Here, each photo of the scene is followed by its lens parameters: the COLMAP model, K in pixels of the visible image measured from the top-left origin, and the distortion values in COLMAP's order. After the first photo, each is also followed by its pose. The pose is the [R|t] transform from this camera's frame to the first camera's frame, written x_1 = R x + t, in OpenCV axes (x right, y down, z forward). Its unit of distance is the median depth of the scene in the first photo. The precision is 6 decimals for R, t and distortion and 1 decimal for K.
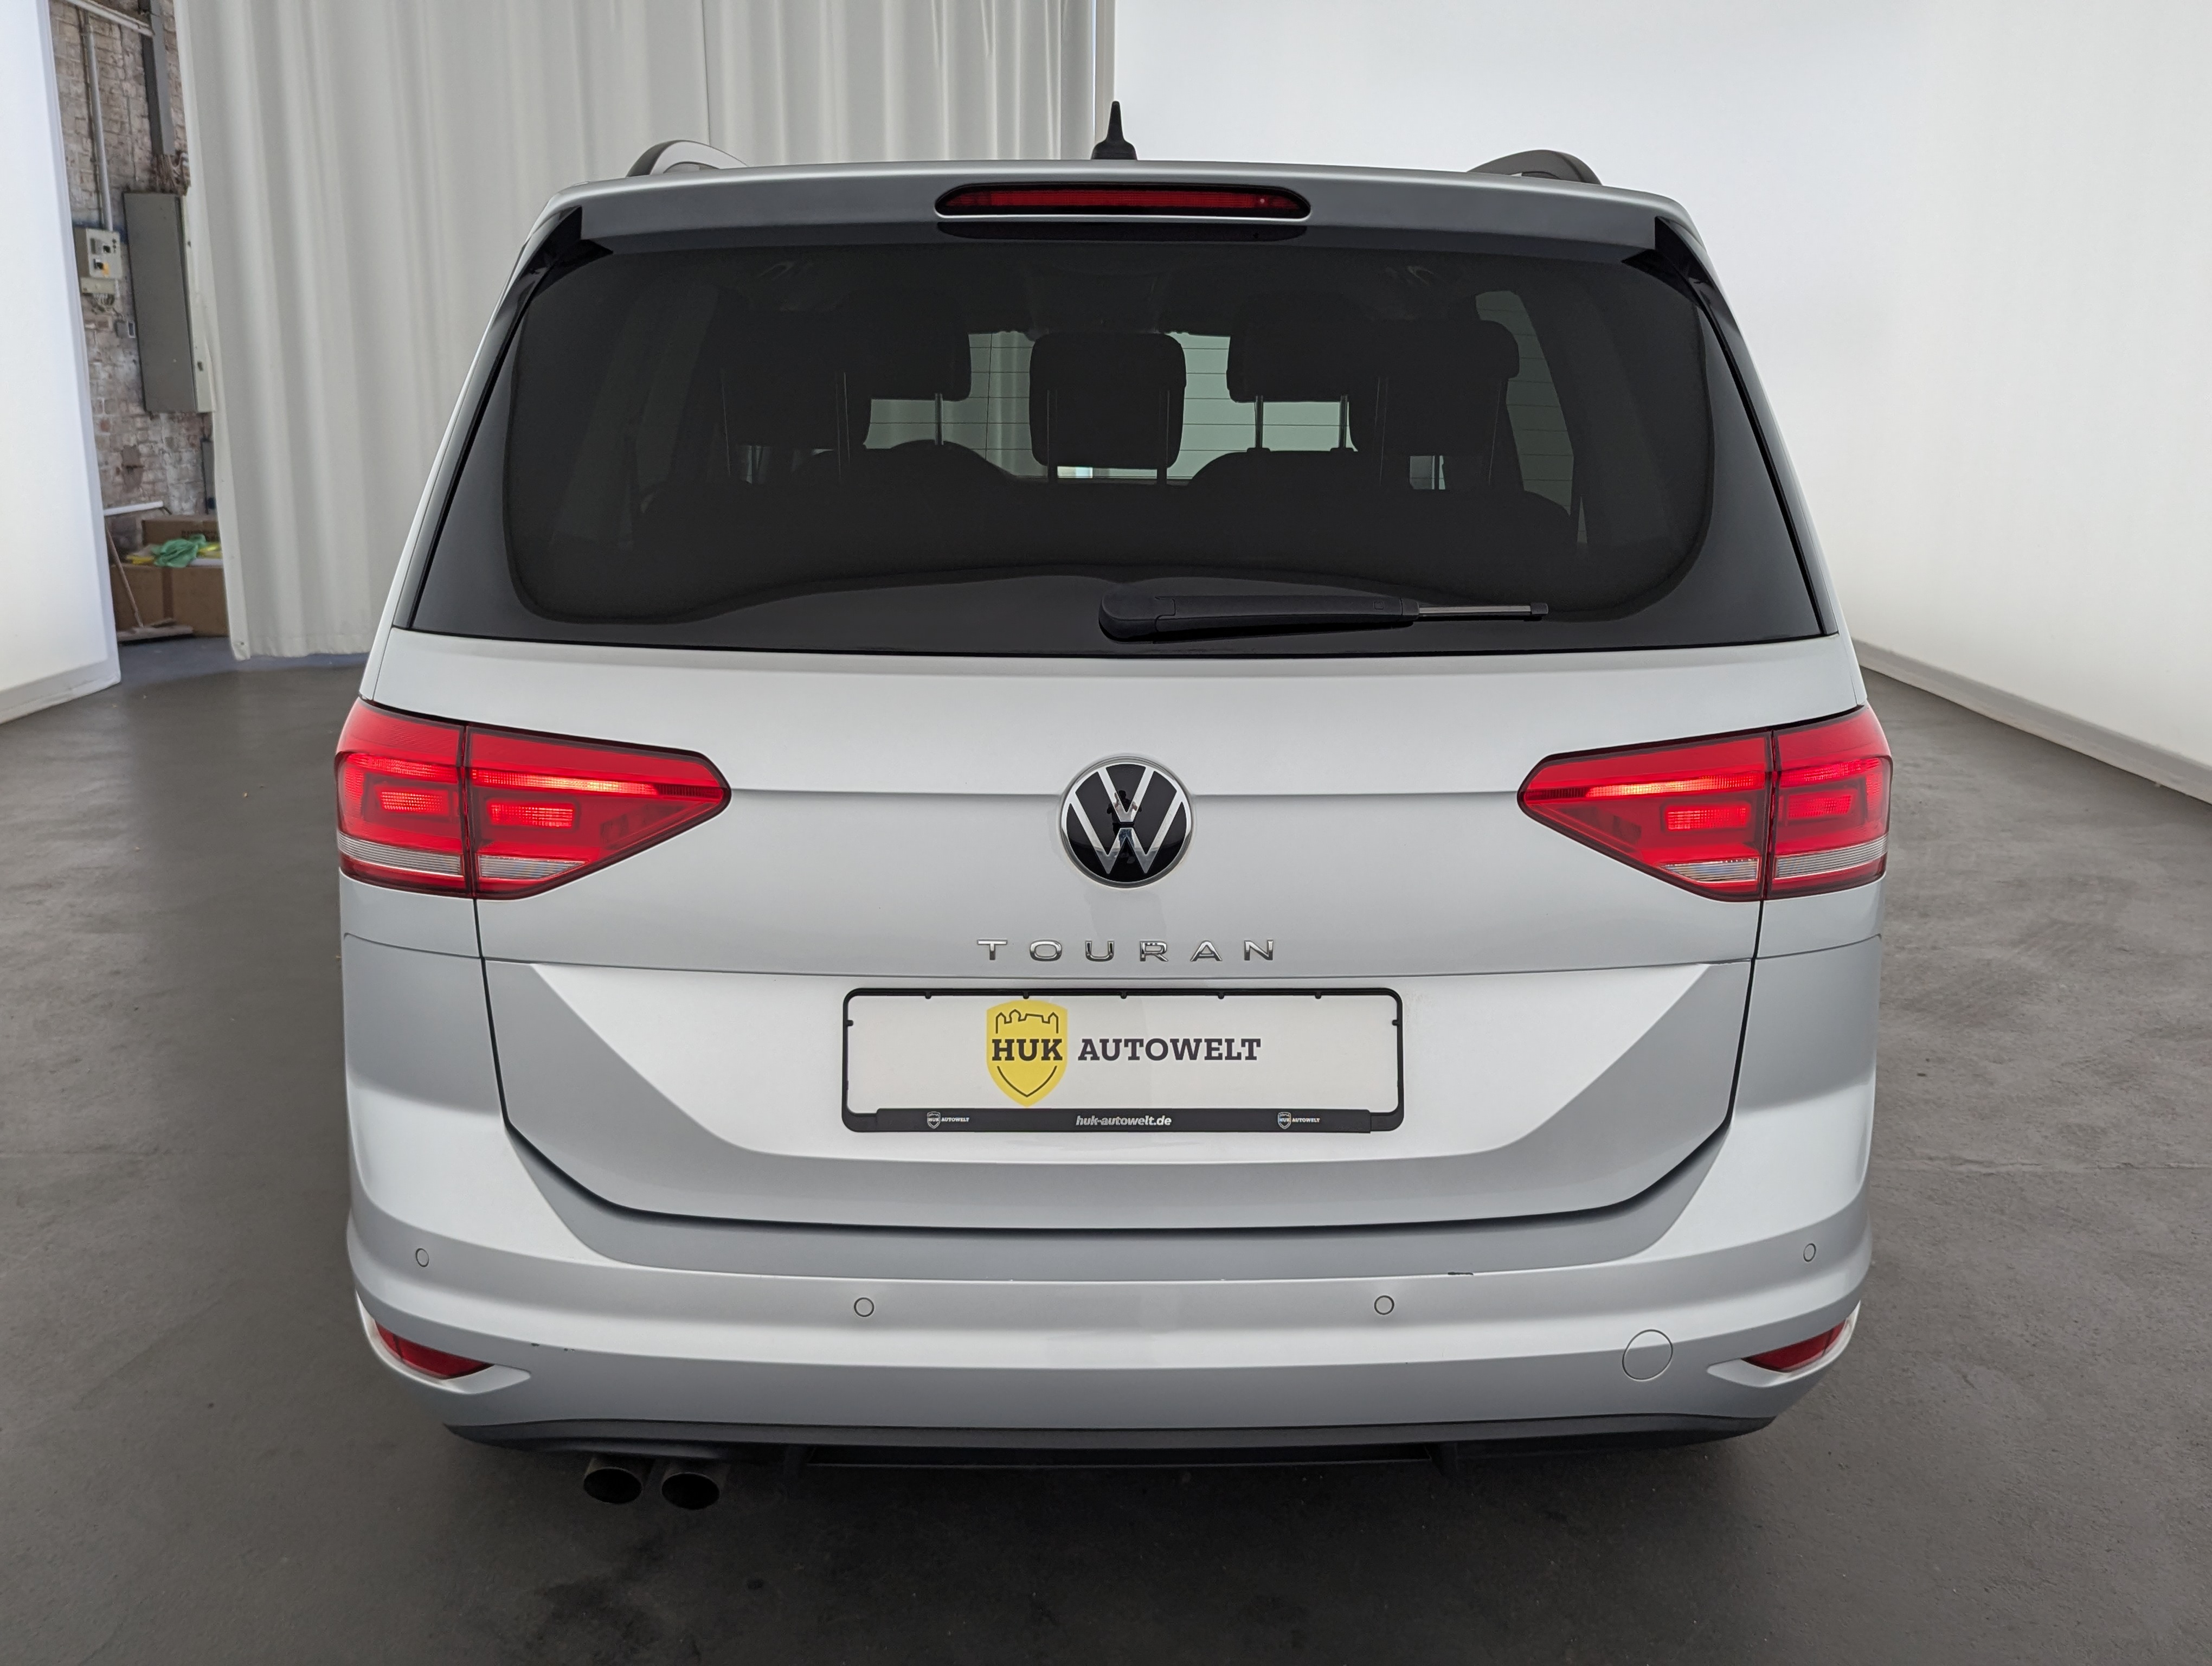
lens RADIAL K [[2059.7, 0, 1101.4], [0, 2059.7, 828.5], [0, 0, 1]] dist [0.023582, 0.000000]
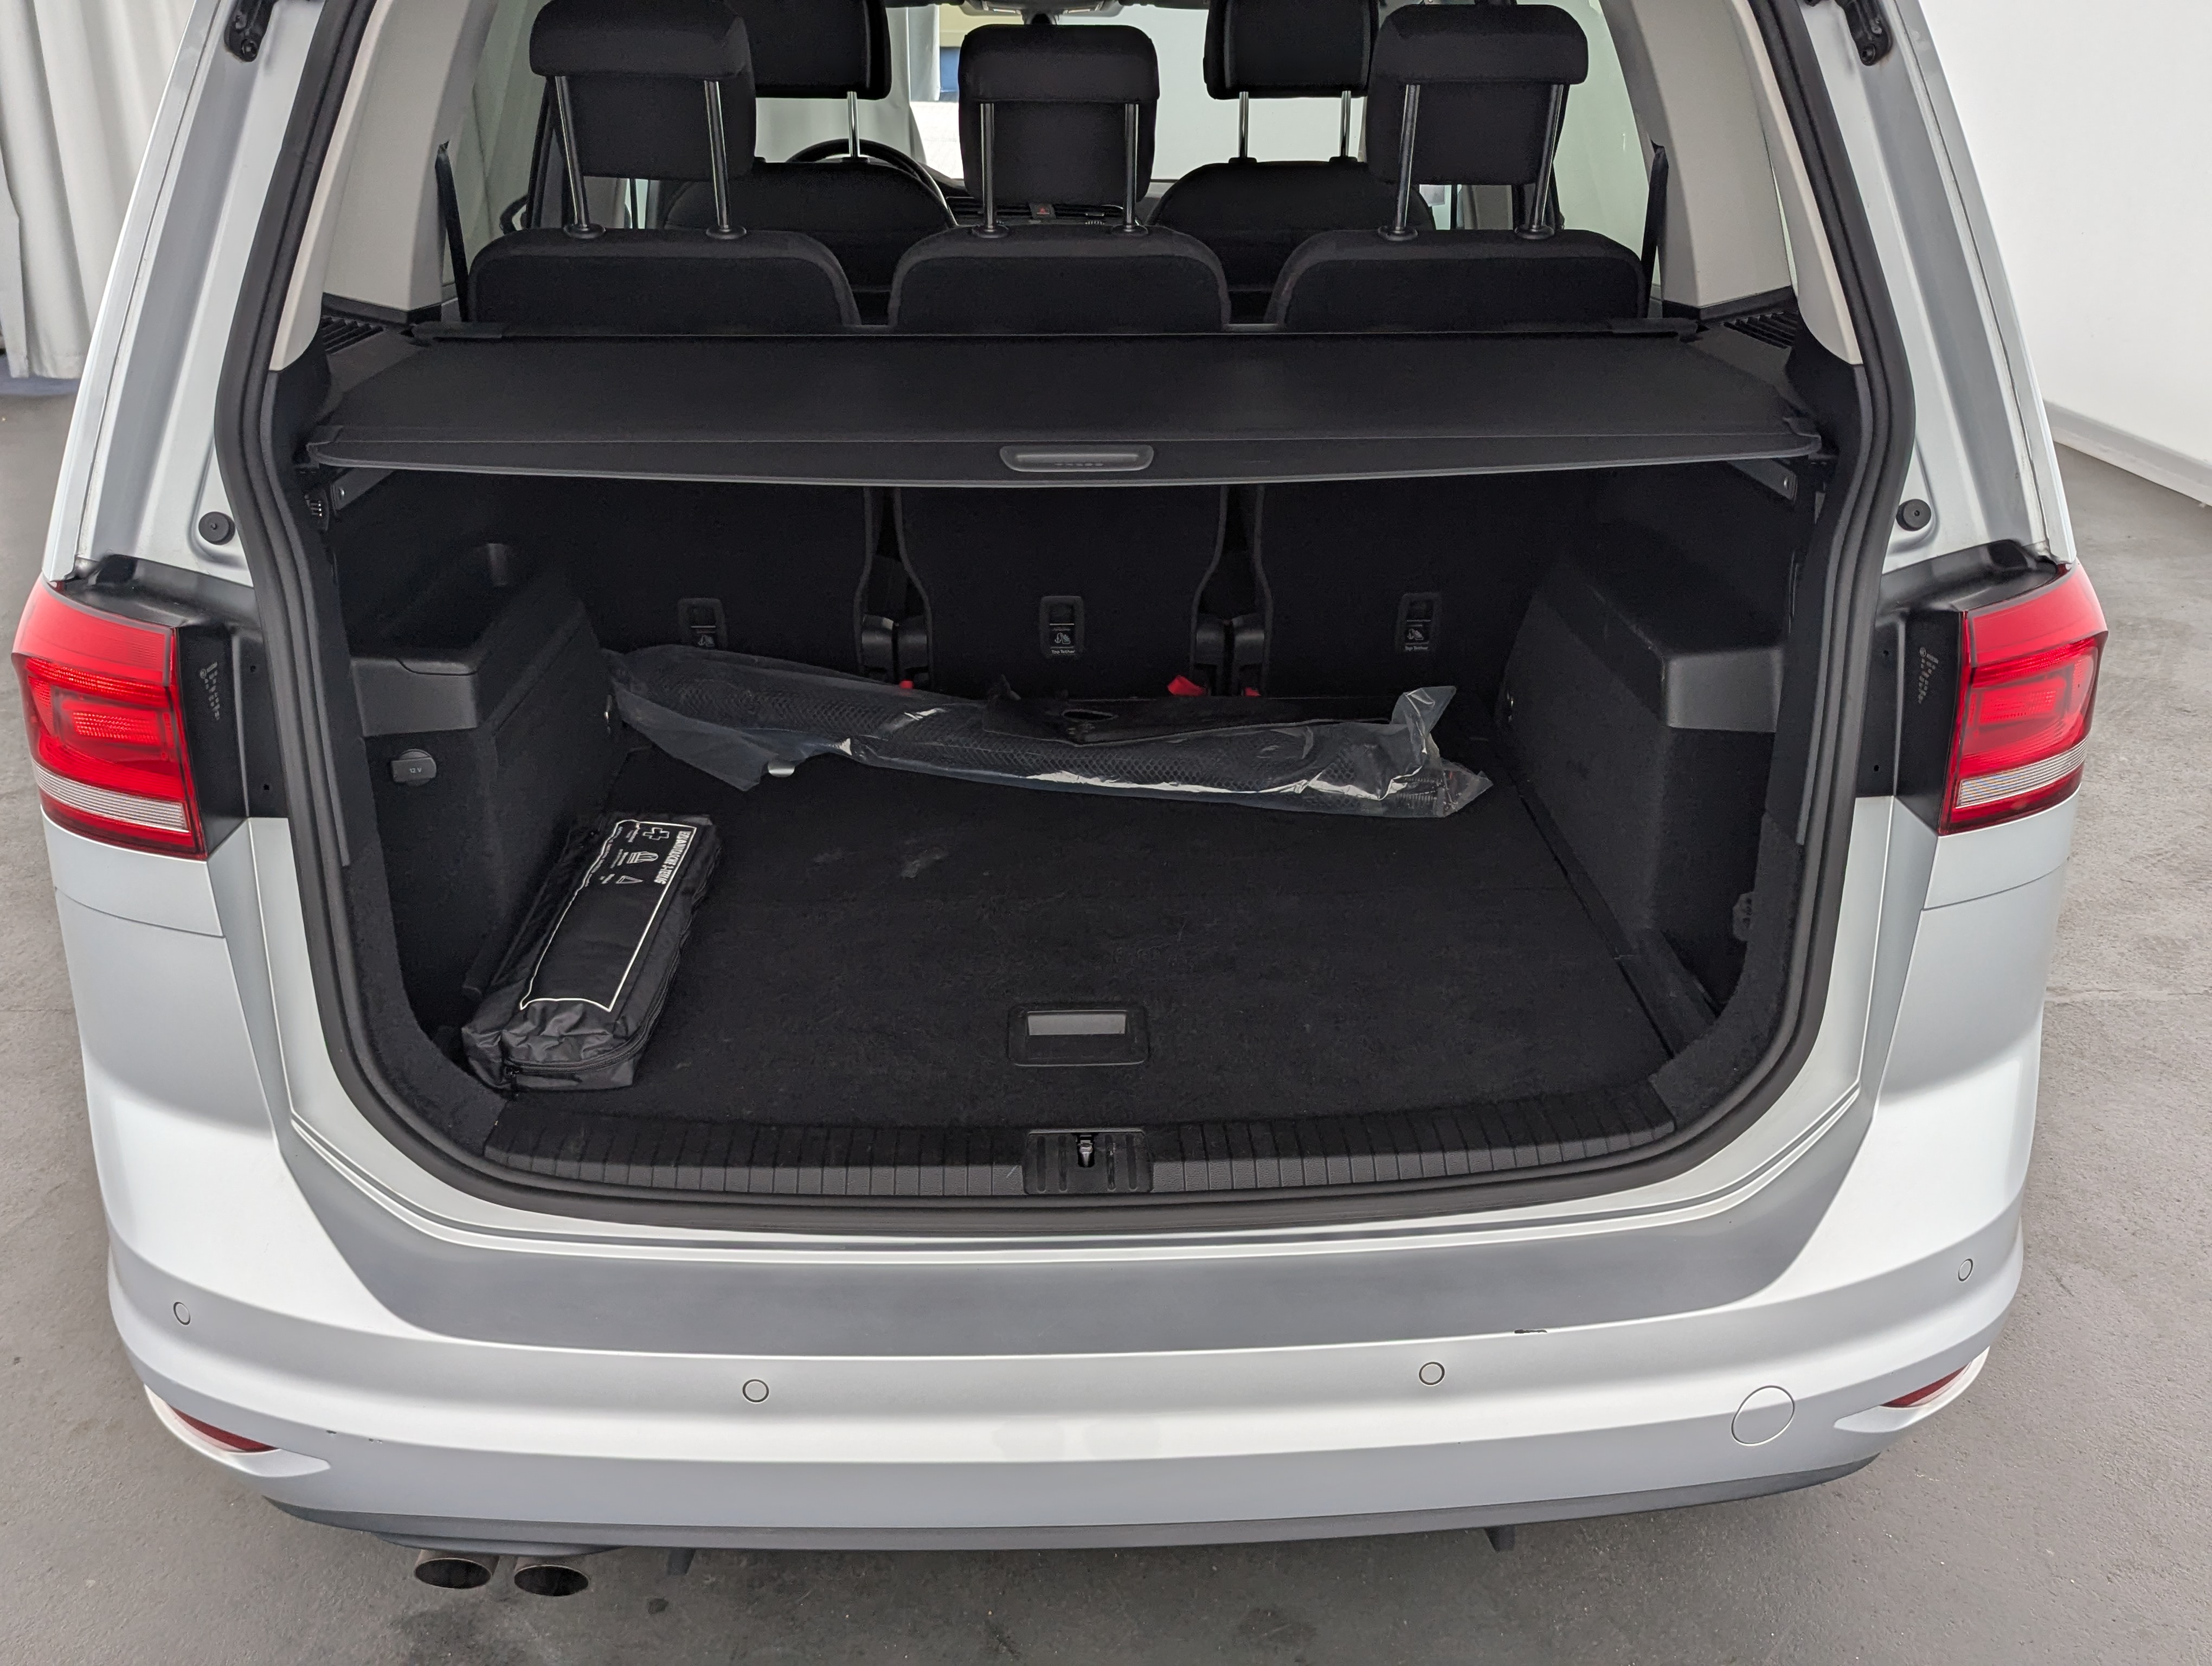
lens RADIAL K [[2059.7, 0, 1104.6], [0, 2059.7, 850.0], [0, 0, 1]] dist [0.023582, 0.000000]
pose [[0.999723, -0.013159, 0.019491, 0.002025], [0.009822, 0.986690, 0.162318, -0.085032], [-0.021367, -0.162082, 0.986546, 0.260633]]
